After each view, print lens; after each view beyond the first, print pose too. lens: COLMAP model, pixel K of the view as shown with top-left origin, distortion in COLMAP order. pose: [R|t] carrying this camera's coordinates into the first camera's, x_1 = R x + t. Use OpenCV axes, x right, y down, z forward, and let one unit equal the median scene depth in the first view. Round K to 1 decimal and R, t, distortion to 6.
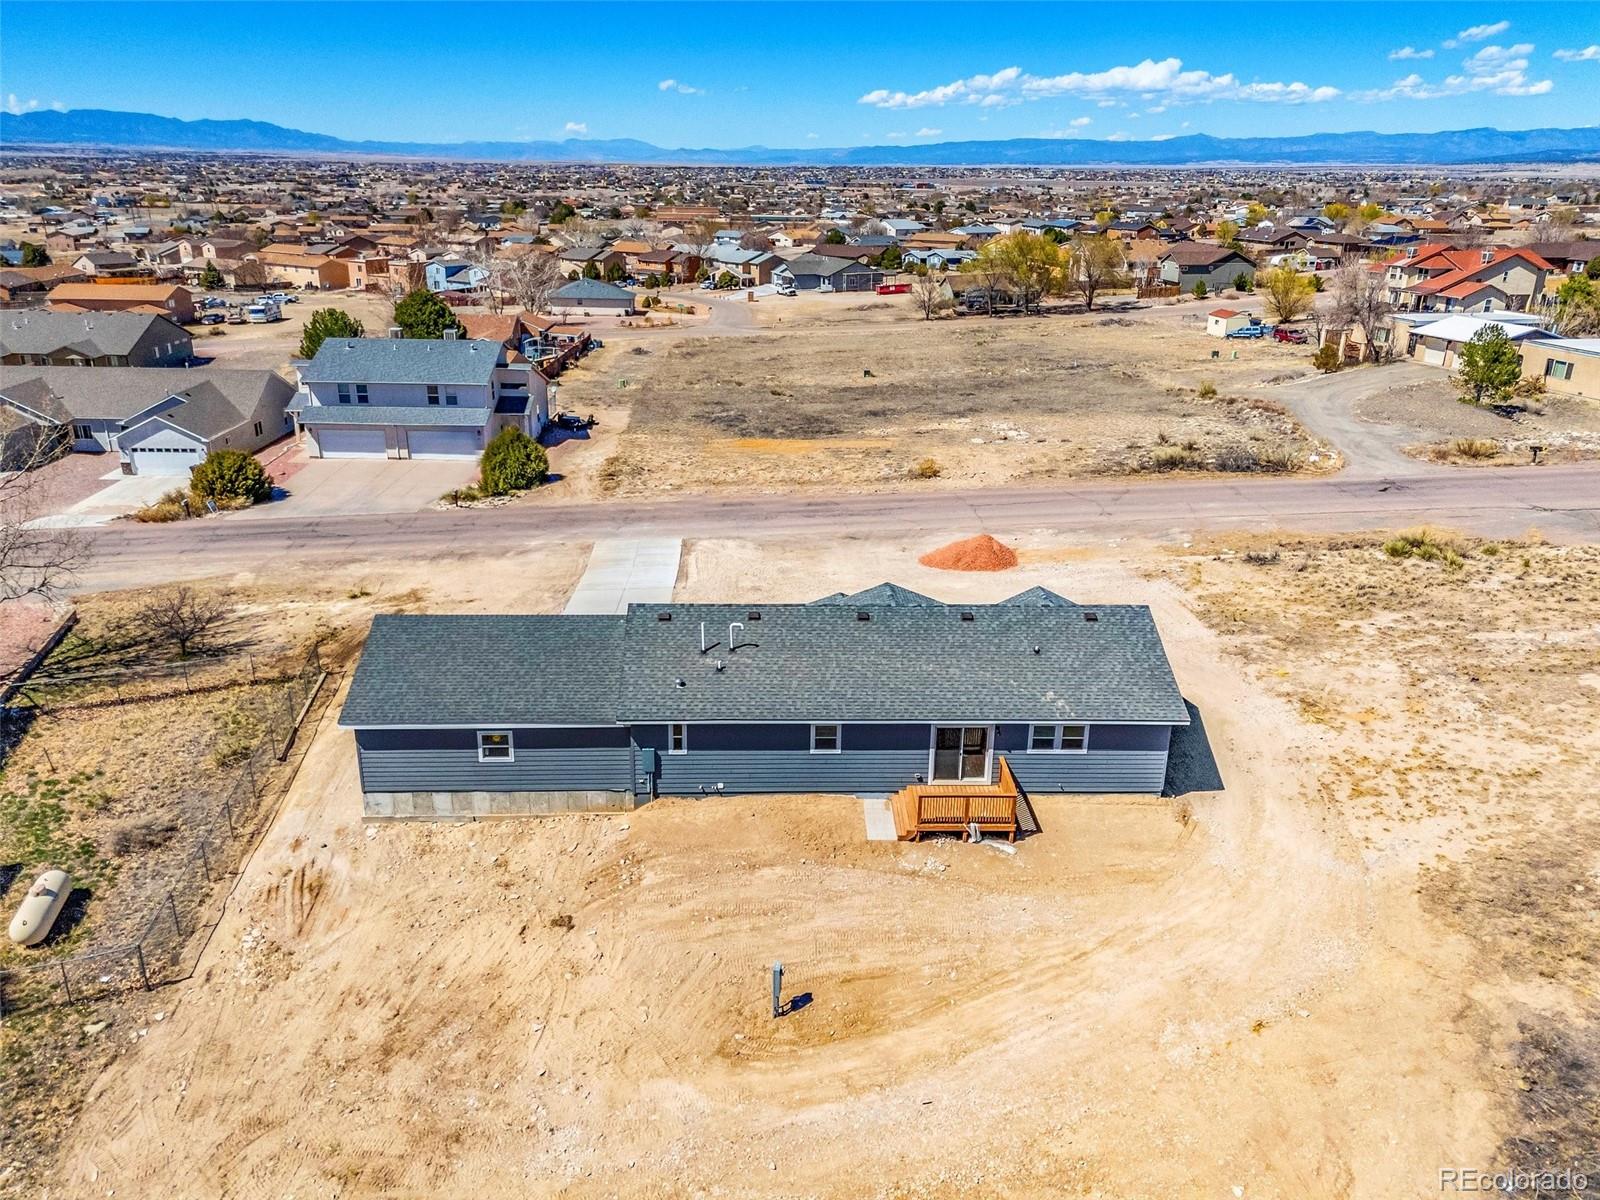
lens RADIAL K [[1172.2, 0, 805.1], [0, 1172.2, 602.3], [0, 0, 1]] dist [0.067073, -0.052792]
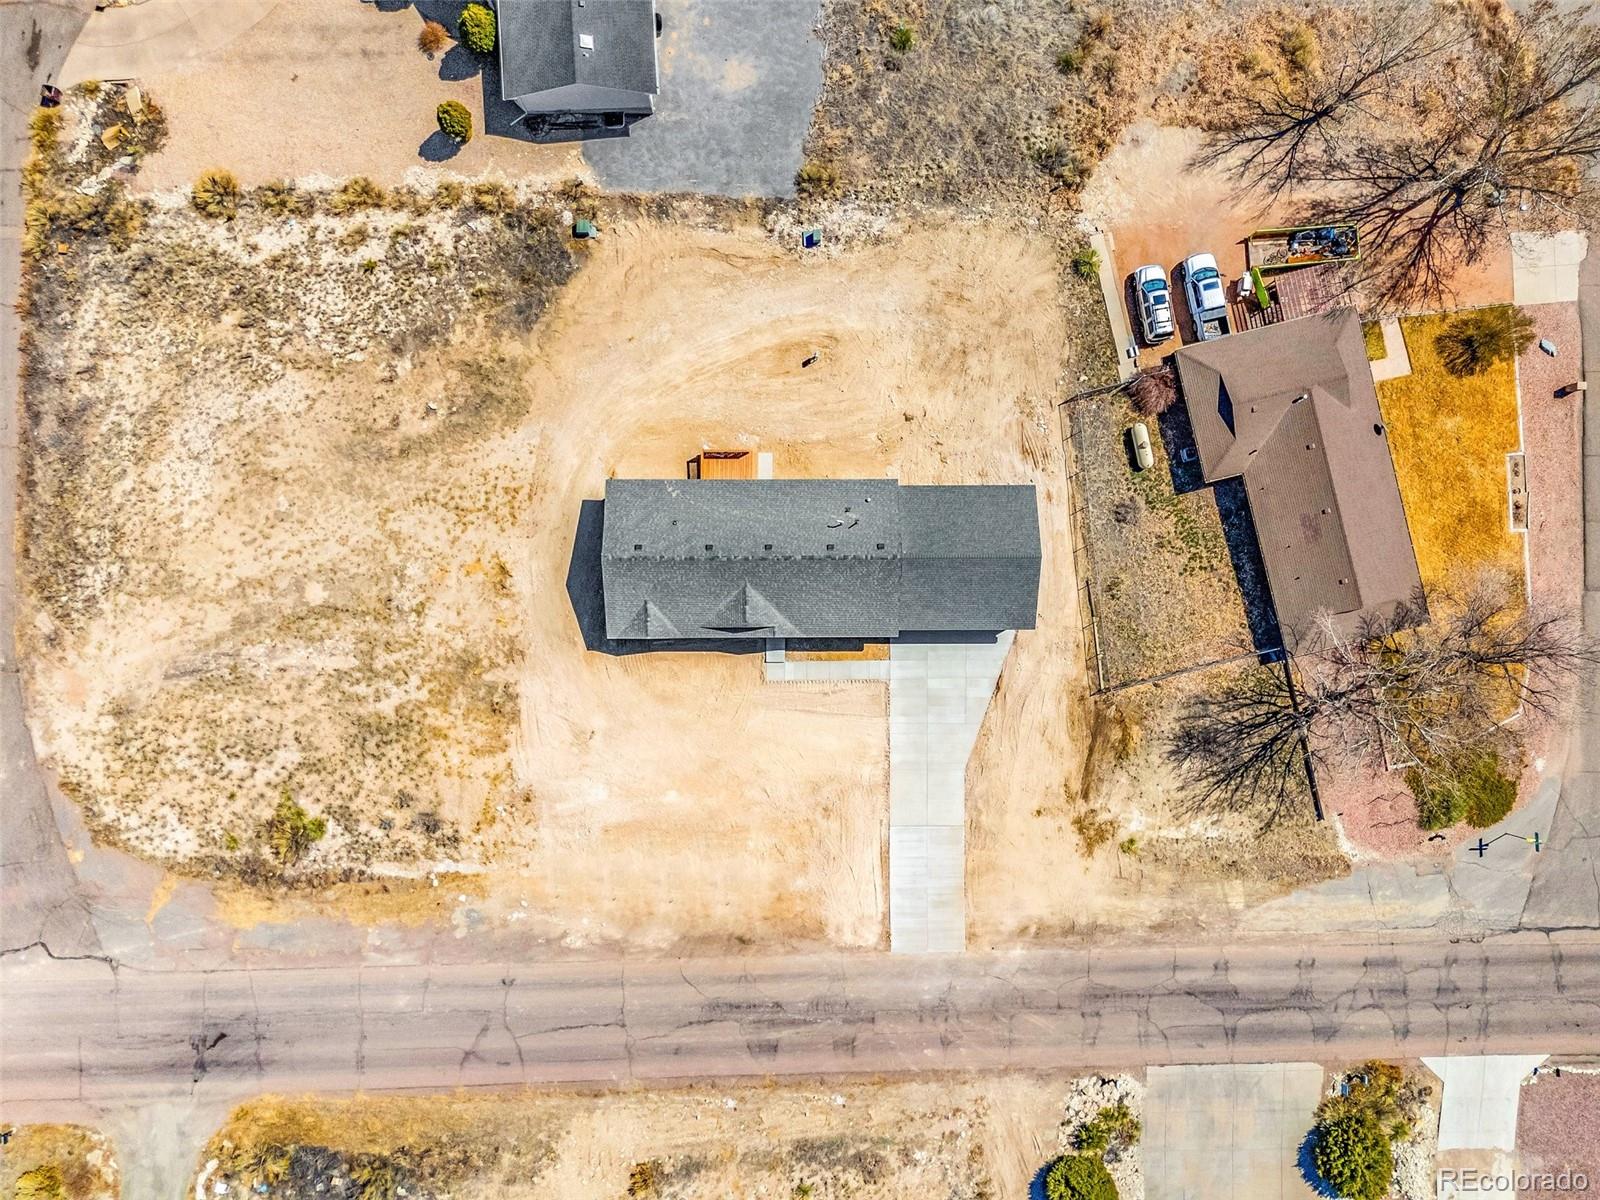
lens RADIAL K [[1172.2, 0, 797.4], [0, 1172.2, 599.3], [0, 0, 1]] dist [0.067073, -0.052792]
pose [[-0.998877, -0.039459, -0.026222, 0.050716], [-0.010849, -0.348263, 0.937334, -1.775554], [-0.046118, 0.936566, 0.347443, 0.492588]]
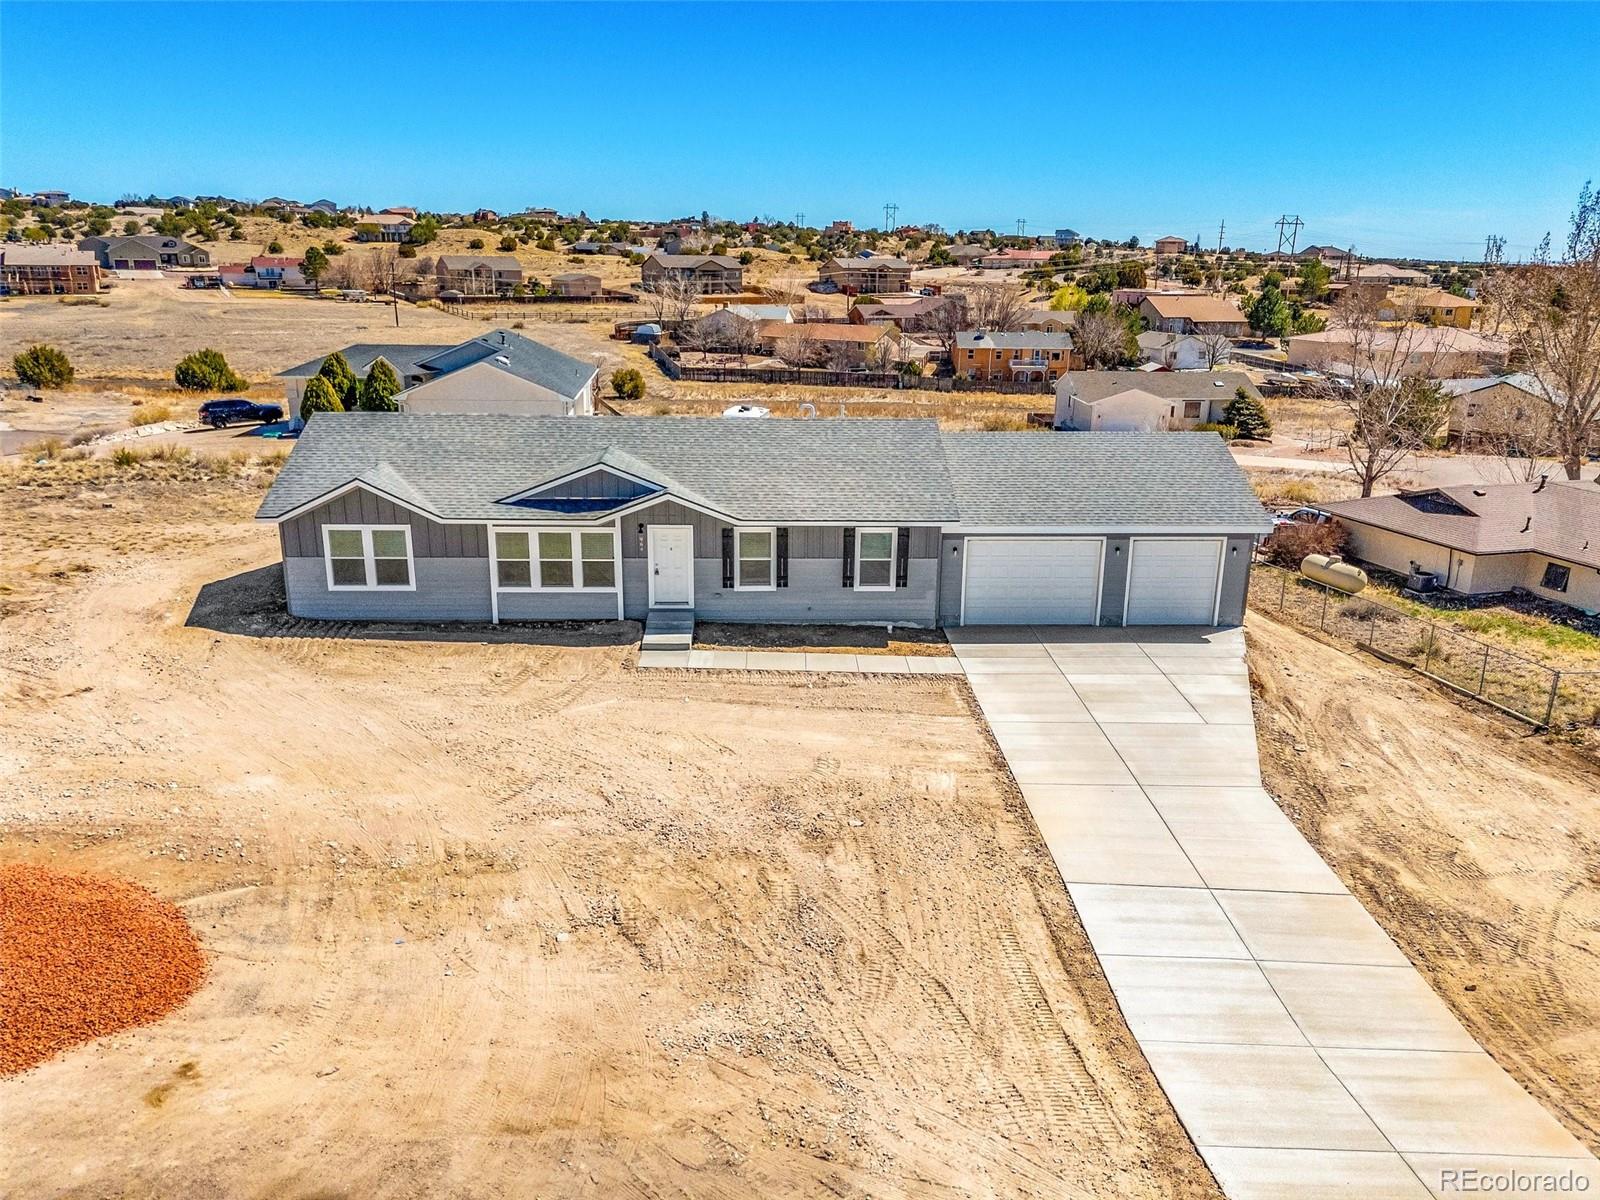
lens RADIAL K [[1172.2, 0, 796.1], [0, 1172.2, 605.5], [0, 0, 1]] dist [0.067073, -0.052792]
pose [[-0.999445, -0.032628, -0.006765, -0.049040], [-0.030176, 0.800116, 0.599086, -0.429065], [-0.014135, 0.598957, -0.800656, 1.899896]]
